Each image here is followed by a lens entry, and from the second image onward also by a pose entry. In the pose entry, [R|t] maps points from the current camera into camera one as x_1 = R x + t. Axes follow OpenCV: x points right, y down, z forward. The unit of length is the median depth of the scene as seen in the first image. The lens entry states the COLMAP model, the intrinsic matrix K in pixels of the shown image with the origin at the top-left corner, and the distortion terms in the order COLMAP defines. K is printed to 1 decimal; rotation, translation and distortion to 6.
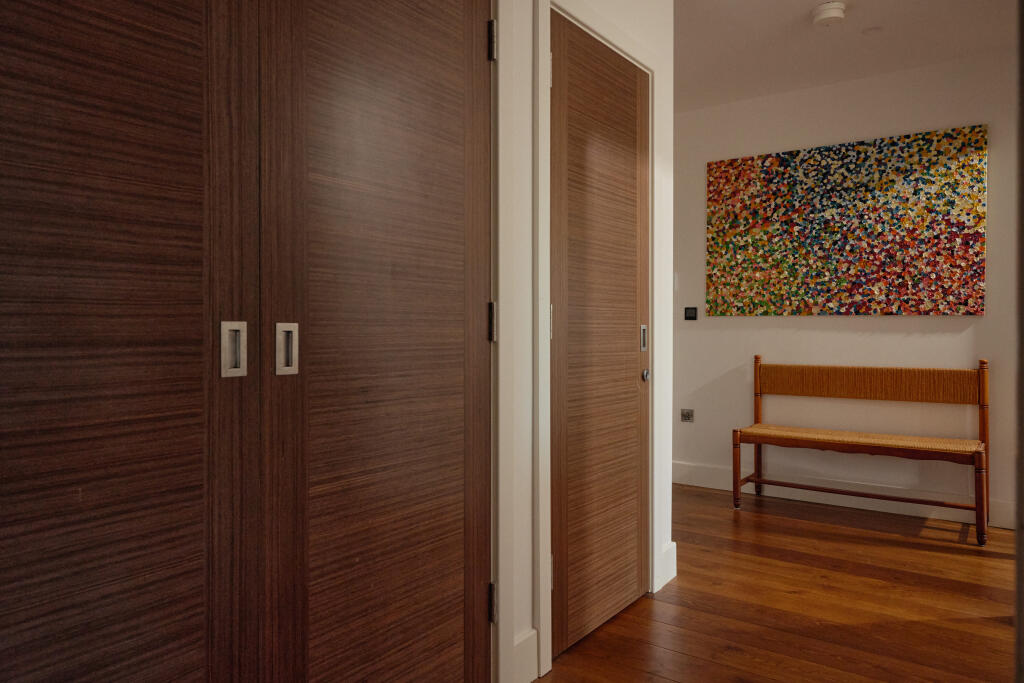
lens RADIAL K [[710.9, 0, 511.3], [0, 710.9, 339.5], [0, 0, 1]] dist [-0.003888, -0.003868]
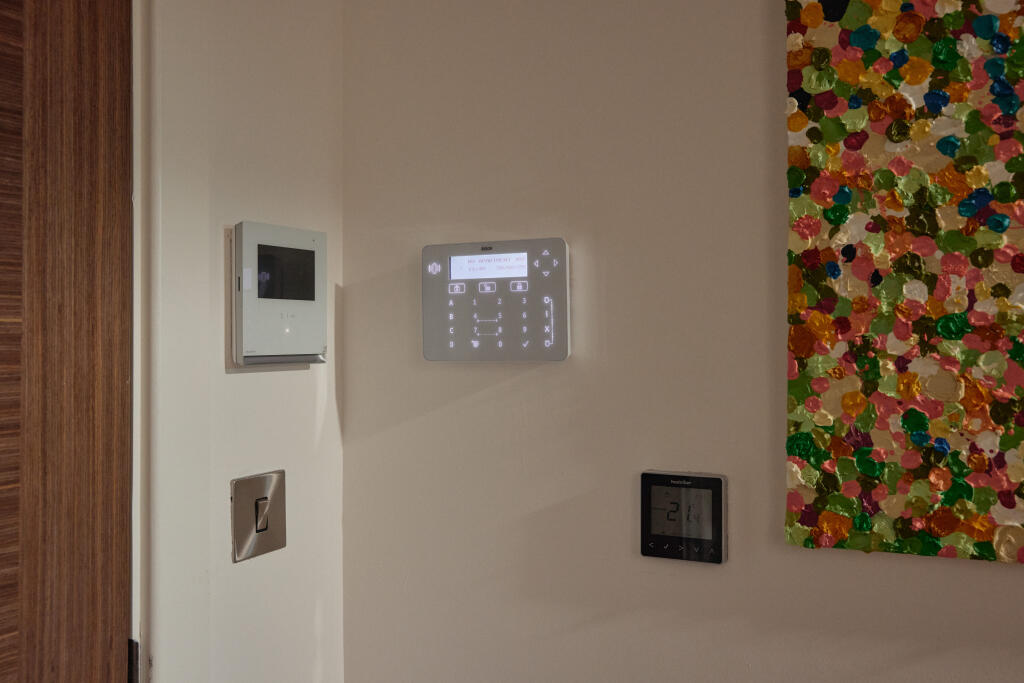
lens RADIAL K [[1025.9, 0, 512.0], [0, 1025.9, 339.6], [0, 0, 1]] dist [0.003524, 0.000000]
pose [[0.982392, -0.008235, 0.186649, 0.181691], [0.008607, 0.999962, -0.001184, -0.075026], [-0.186632, 0.002770, 0.982426, 0.812027]]
